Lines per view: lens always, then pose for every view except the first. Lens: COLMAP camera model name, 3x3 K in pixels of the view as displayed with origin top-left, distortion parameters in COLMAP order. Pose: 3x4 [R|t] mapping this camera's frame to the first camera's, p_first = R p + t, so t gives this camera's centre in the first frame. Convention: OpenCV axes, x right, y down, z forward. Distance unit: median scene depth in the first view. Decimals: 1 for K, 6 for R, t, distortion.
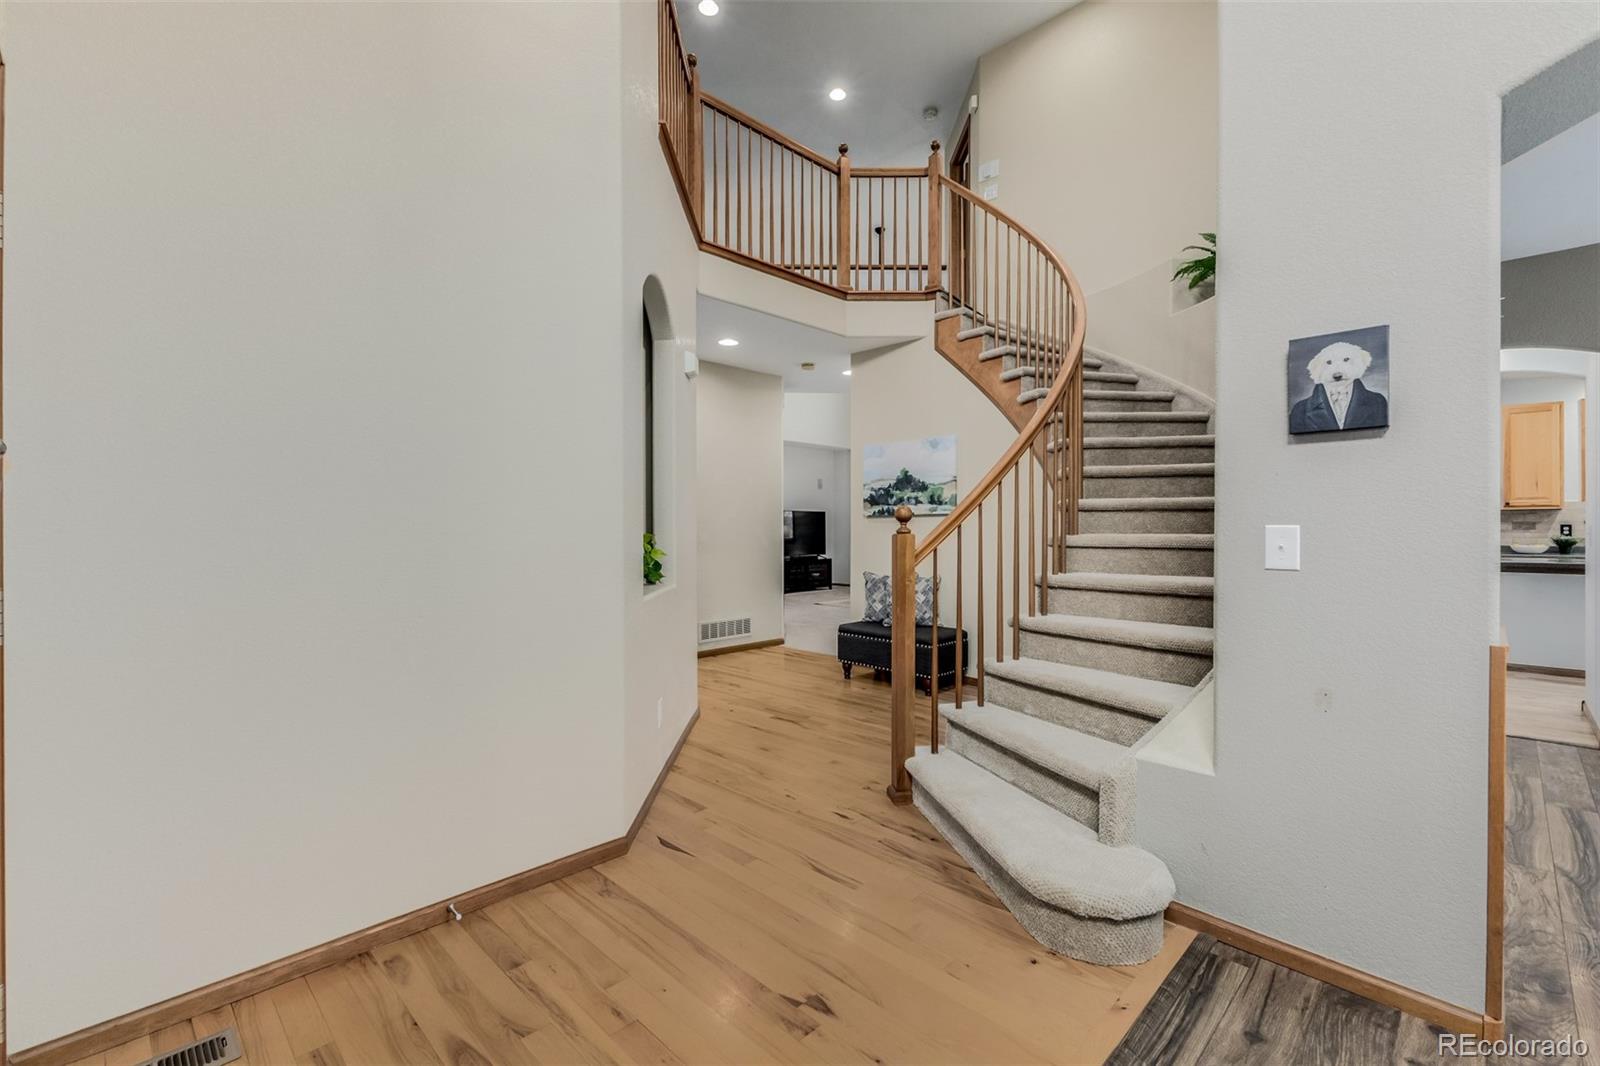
lens RADIAL K [[697.9, 0, 797.8], [0, 697.9, 532.1], [0, 0, 1]] dist [0.015161, -0.003559]
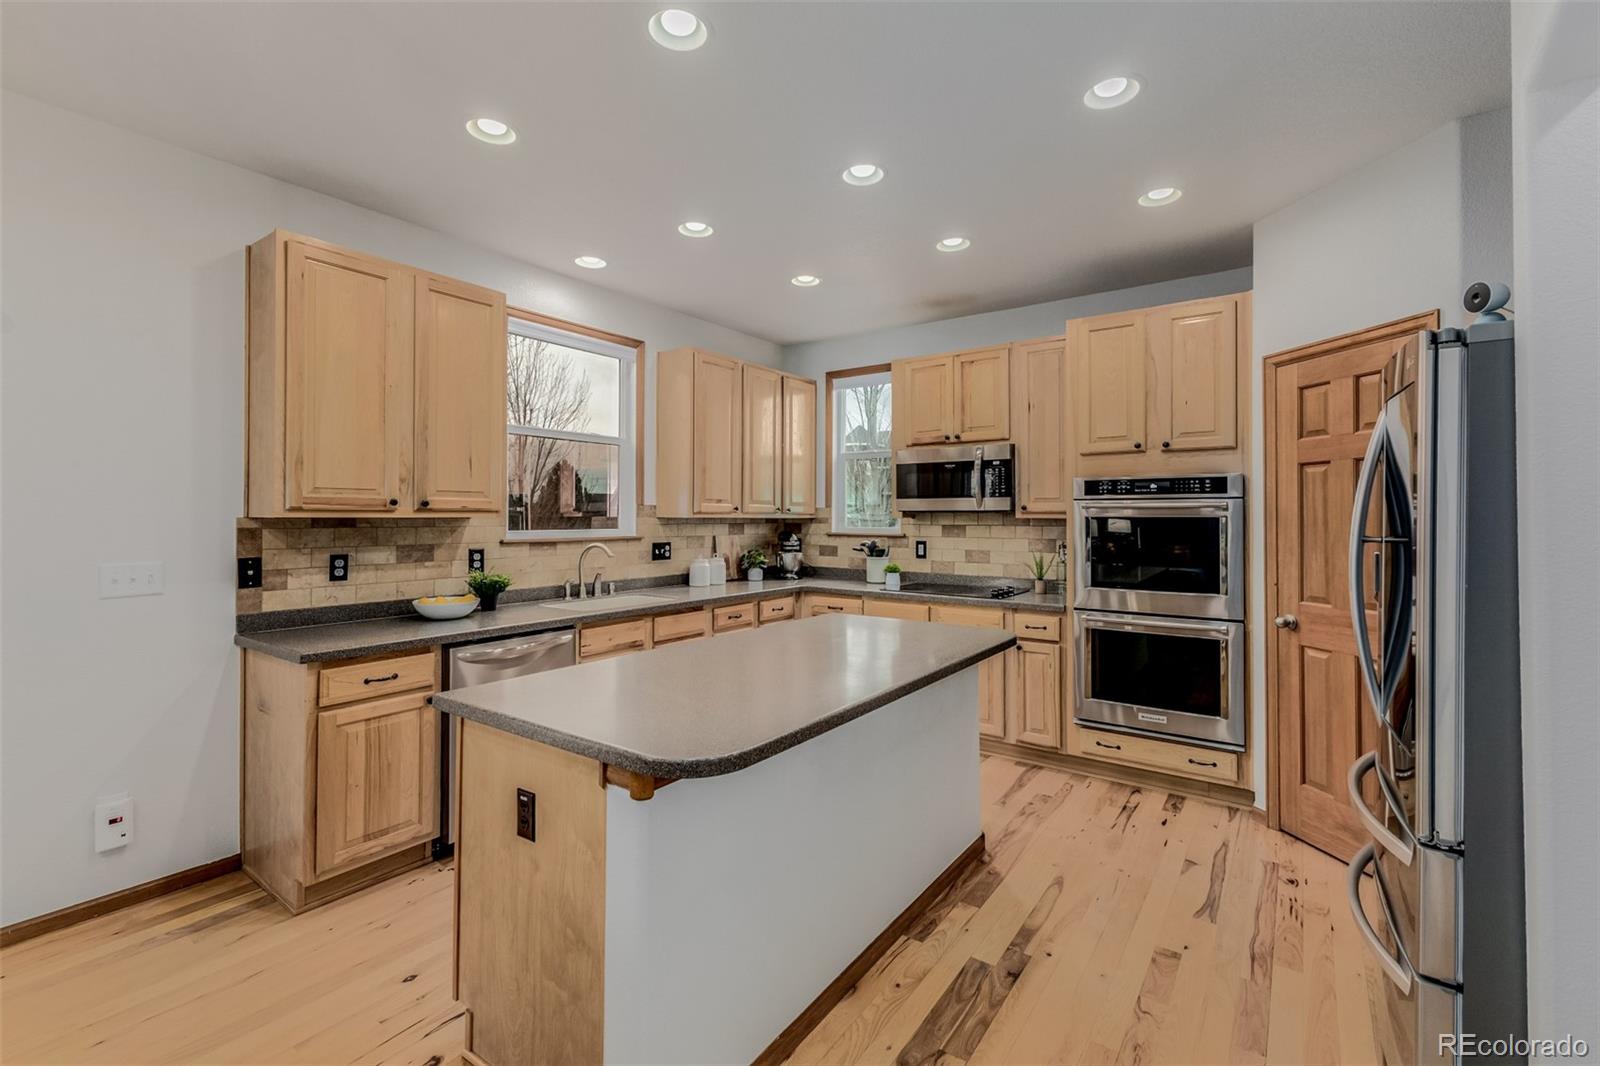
lens RADIAL K [[697.9, 0, 792.9], [0, 697.9, 510.8], [0, 0, 1]] dist [0.015161, -0.003559]
pose [[-0.154554, 0.006395, 0.987964, 0.557403], [0.001084, 0.999980, -0.006303, -0.033221], [-0.987984, 0.000097, -0.154558, 0.839680]]
